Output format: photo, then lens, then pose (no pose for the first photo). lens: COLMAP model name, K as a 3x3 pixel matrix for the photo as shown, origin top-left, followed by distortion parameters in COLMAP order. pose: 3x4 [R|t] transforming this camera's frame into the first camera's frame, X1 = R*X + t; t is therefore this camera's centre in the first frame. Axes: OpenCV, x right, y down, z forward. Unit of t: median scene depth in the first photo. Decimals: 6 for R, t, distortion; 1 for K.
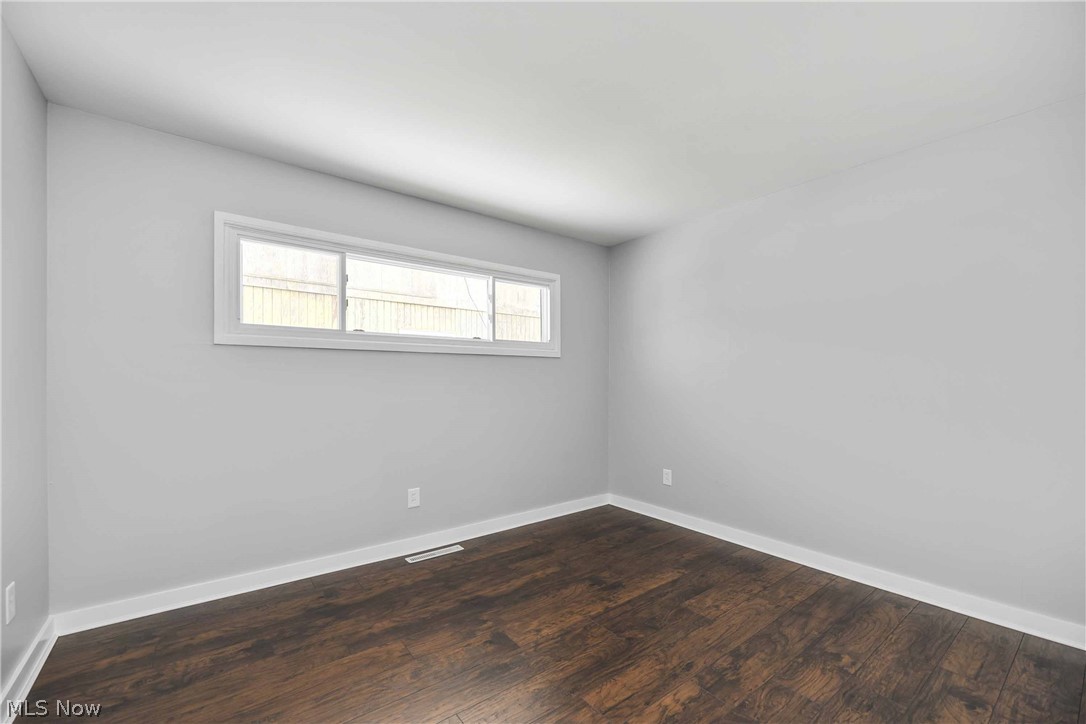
lens RADIAL K [[449.4, 0, 541.9], [0, 449.4, 359.6], [0, 0, 1]] dist [0.002220, -0.006097]
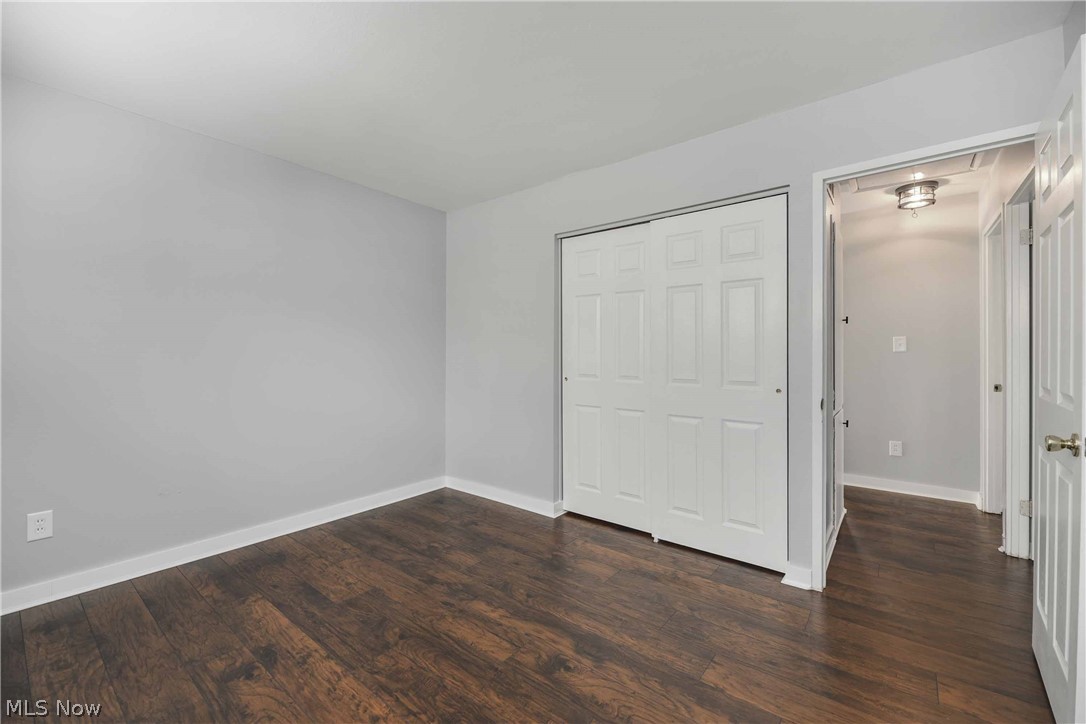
lens RADIAL K [[449.4, 0, 541.9], [0, 449.4, 359.6], [0, 0, 1]] dist [0.002220, -0.006097]
pose [[-0.257466, -0.014873, 0.966173, -0.730800], [-0.046366, 0.998920, 0.003022, 0.041376], [-0.965174, -0.044019, -0.257877, 0.959367]]
